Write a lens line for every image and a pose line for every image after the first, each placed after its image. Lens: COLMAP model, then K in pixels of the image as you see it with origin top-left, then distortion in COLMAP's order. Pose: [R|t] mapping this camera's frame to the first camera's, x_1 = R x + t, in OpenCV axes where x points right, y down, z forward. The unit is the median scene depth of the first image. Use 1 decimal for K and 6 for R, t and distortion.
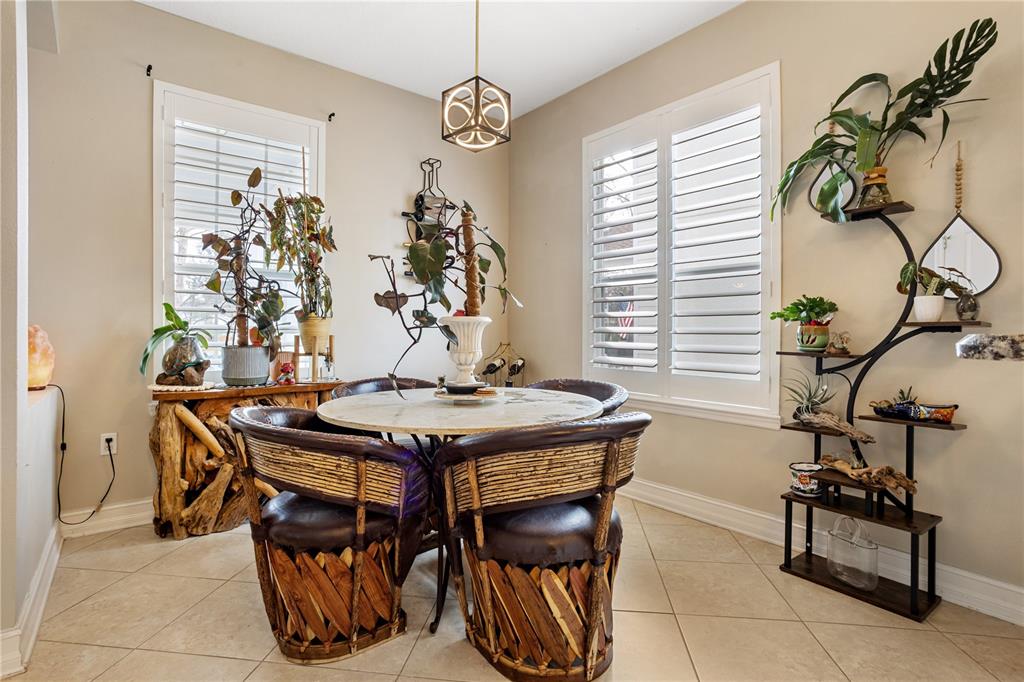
lens RADIAL K [[507.0, 0, 512.3], [0, 507.0, 330.3], [0, 0, 1]] dist [-0.072157, 0.041780]
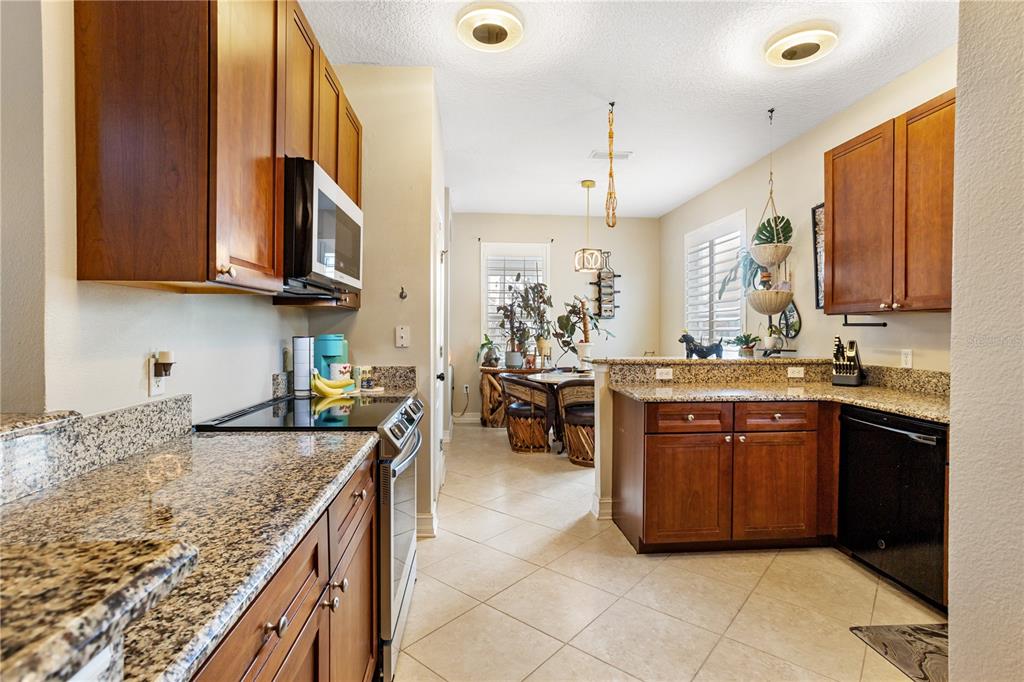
lens RADIAL K [[507.0, 0, 512.3], [0, 507.0, 330.3], [0, 0, 1]] dist [-0.072157, 0.041780]
pose [[0.836975, -0.000535, -0.547240, 0.856888], [-0.000551, 0.999998, -0.001821, -0.072255], [0.547240, 0.001826, 0.836974, -1.122632]]
